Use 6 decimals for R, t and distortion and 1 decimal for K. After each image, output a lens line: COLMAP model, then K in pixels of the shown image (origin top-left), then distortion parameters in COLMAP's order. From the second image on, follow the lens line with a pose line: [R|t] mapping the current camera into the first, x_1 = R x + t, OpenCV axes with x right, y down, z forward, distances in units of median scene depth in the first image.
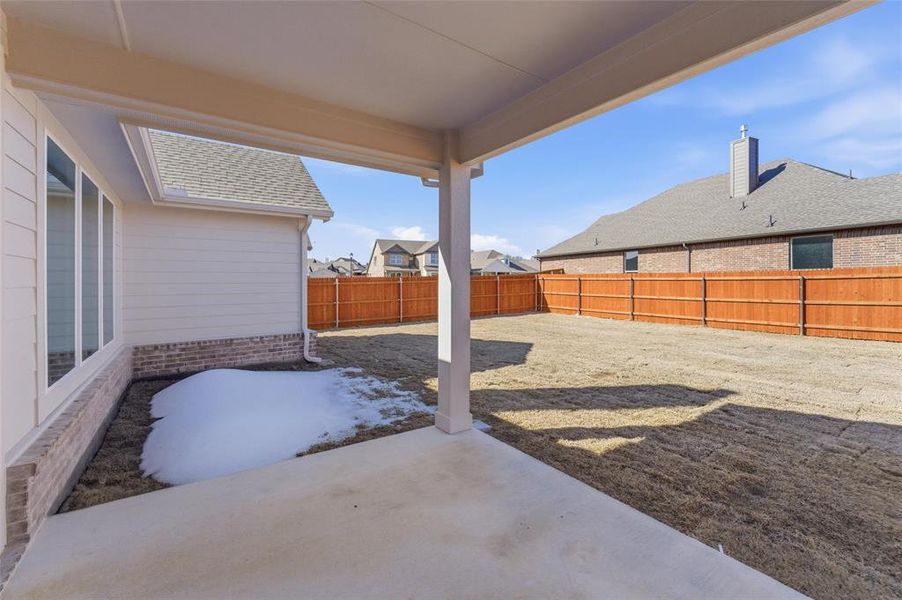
lens RADIAL K [[383.6, 0, 453.4], [0, 383.6, 284.9], [0, 0, 1]] dist [-0.002227, -0.000253]
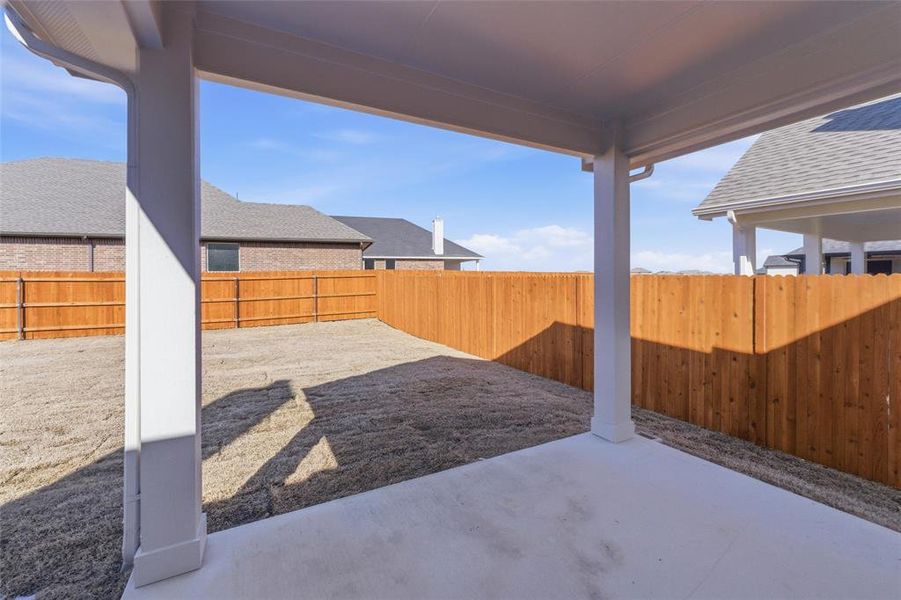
lens RADIAL K [[383.2, 0, 452.9], [0, 383.2, 285.0], [0, 0, 1]] dist [-0.002227, -0.000253]
pose [[0.112931, -0.011901, 0.993532, -0.380217], [0.014094, 0.999847, 0.010375, -0.006162], [-0.993503, 0.012832, 0.113081, 0.447750]]
